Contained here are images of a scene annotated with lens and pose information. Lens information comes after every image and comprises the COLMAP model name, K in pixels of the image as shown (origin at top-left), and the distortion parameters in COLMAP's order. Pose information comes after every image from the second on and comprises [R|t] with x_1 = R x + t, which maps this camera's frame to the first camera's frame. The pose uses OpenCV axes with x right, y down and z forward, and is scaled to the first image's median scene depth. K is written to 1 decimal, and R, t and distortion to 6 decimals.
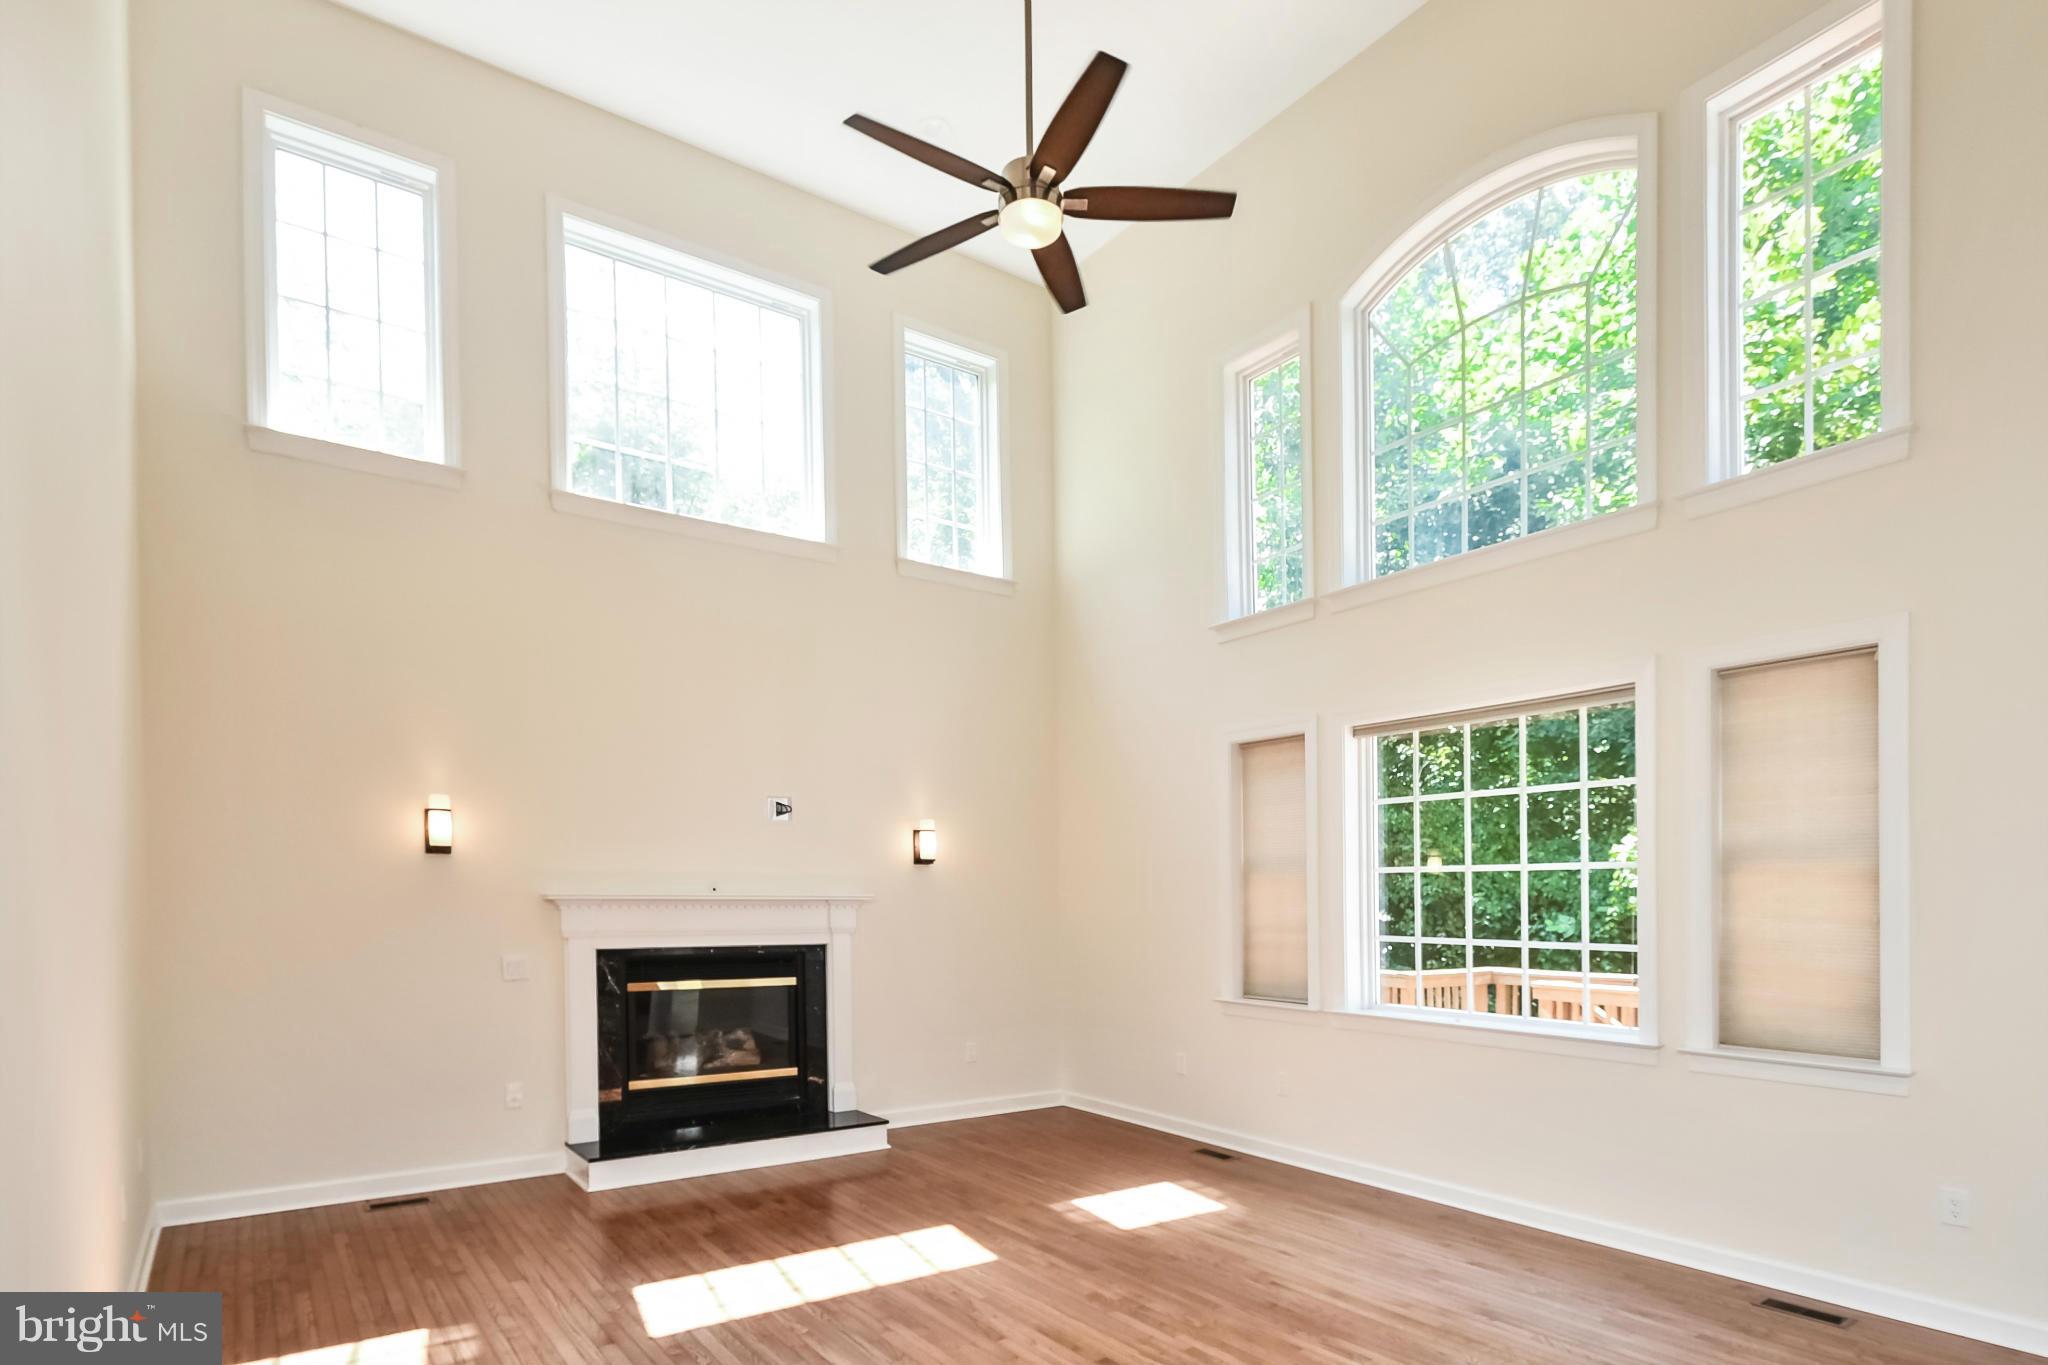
lens RADIAL K [[1069.3, 0, 998.5], [0, 1069.3, 693.5], [0, 0, 1]] dist [-0.003816, -0.001194]
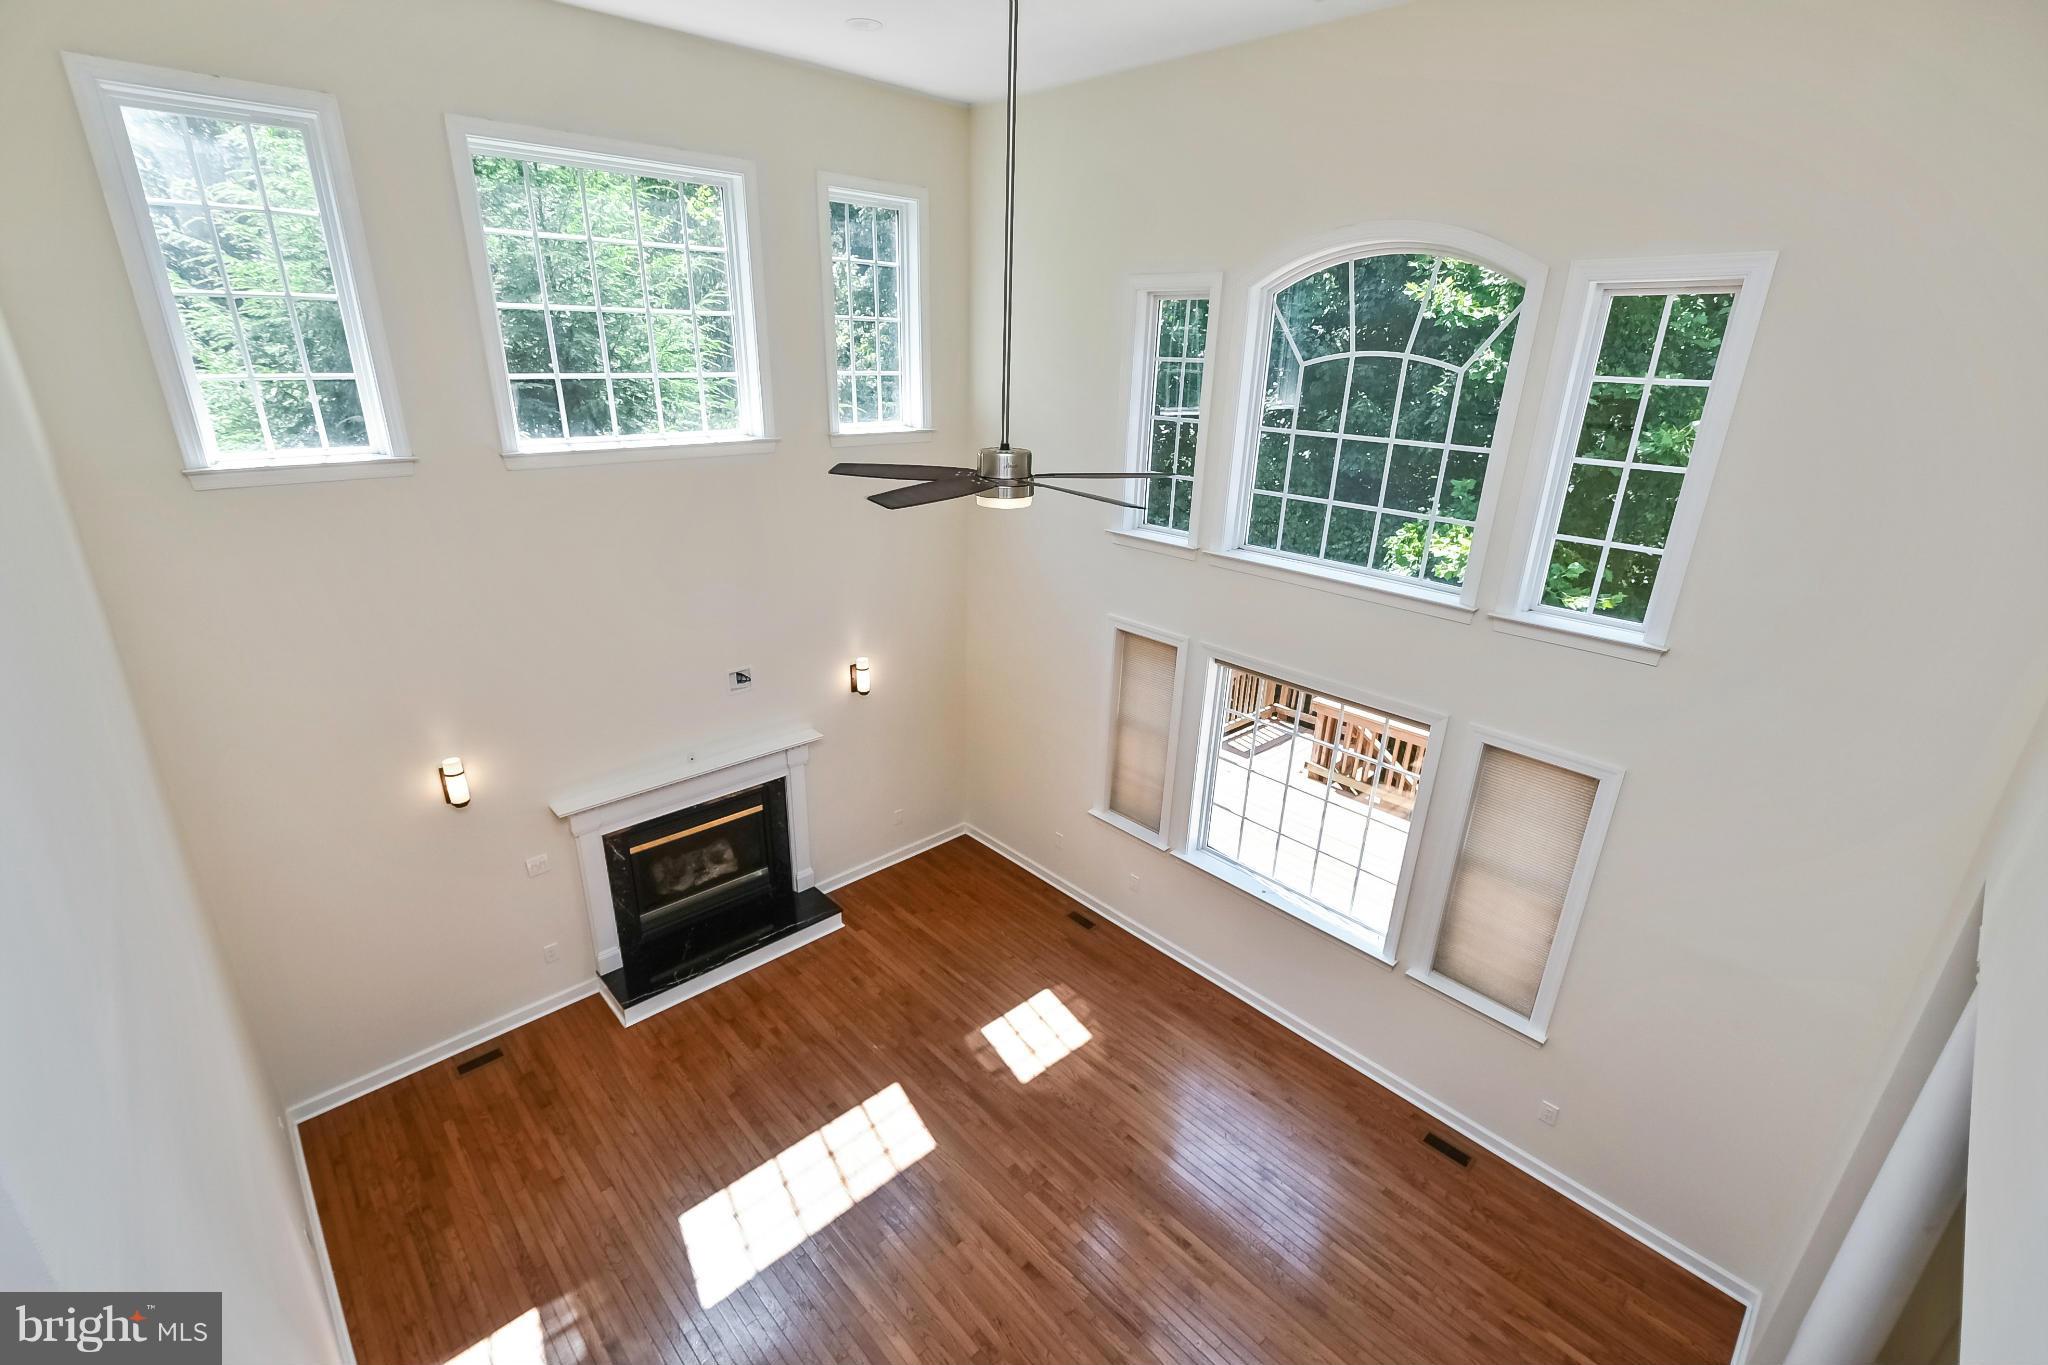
lens RADIAL K [[902.7, 0, 1024.0], [0, 902.7, 682.5], [0, 0, 1]] dist [0.000841, 0.000005]
pose [[0.989744, -0.005521, 0.142749, -0.045485], [-0.046223, 0.933122, 0.356576, -0.323670], [-0.135170, -0.359517, 0.923297, 0.041475]]
